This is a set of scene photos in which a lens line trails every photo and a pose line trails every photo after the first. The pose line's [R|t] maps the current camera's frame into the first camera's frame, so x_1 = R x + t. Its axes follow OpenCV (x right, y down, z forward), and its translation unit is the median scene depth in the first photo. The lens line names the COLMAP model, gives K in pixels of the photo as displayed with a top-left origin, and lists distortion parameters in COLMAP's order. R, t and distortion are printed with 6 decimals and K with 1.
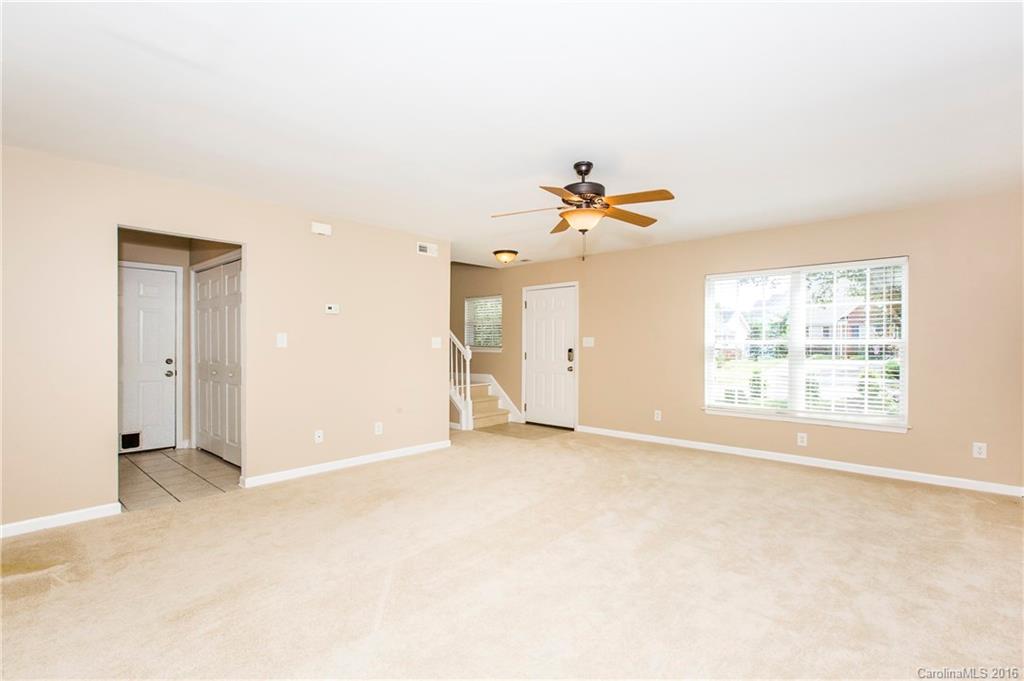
lens RADIAL K [[477.5, 0, 514.3], [0, 477.5, 345.4], [0, 0, 1]] dist [-0.000501, -0.000096]
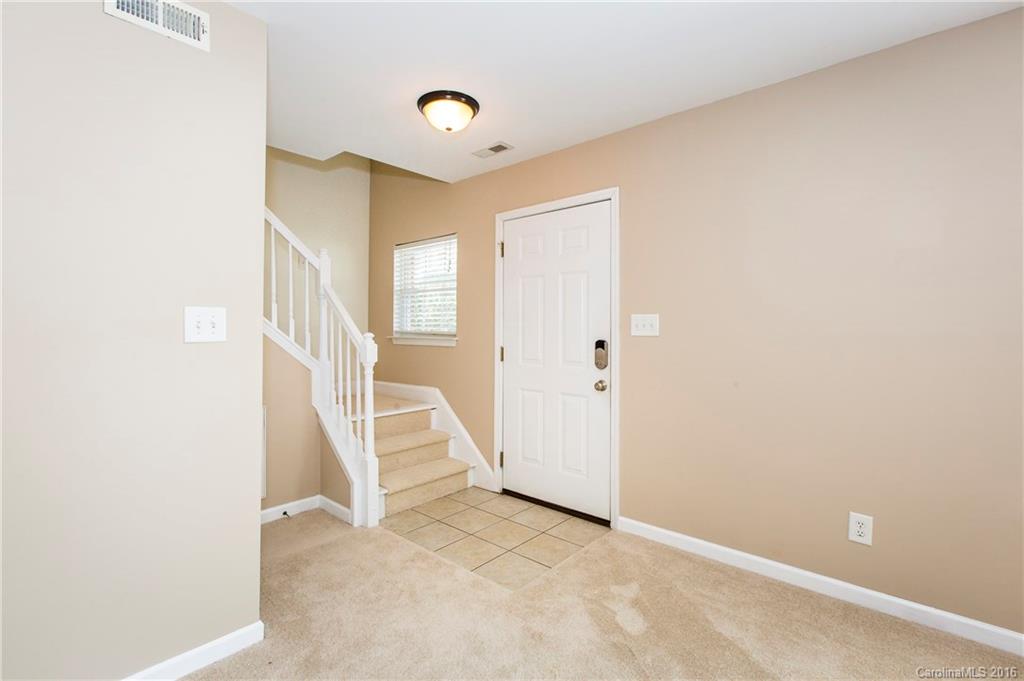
lens RADIAL K [[463.6, 0, 512.2], [0, 463.6, 331.9], [0, 0, 1]] dist [-0.000305, -0.000042]
pose [[0.999791, 0.000638, 0.020414, 0.026525], [-0.000608, 0.999999, -0.001460, 0.000027], [-0.020415, 0.001448, 0.999791, 0.572289]]
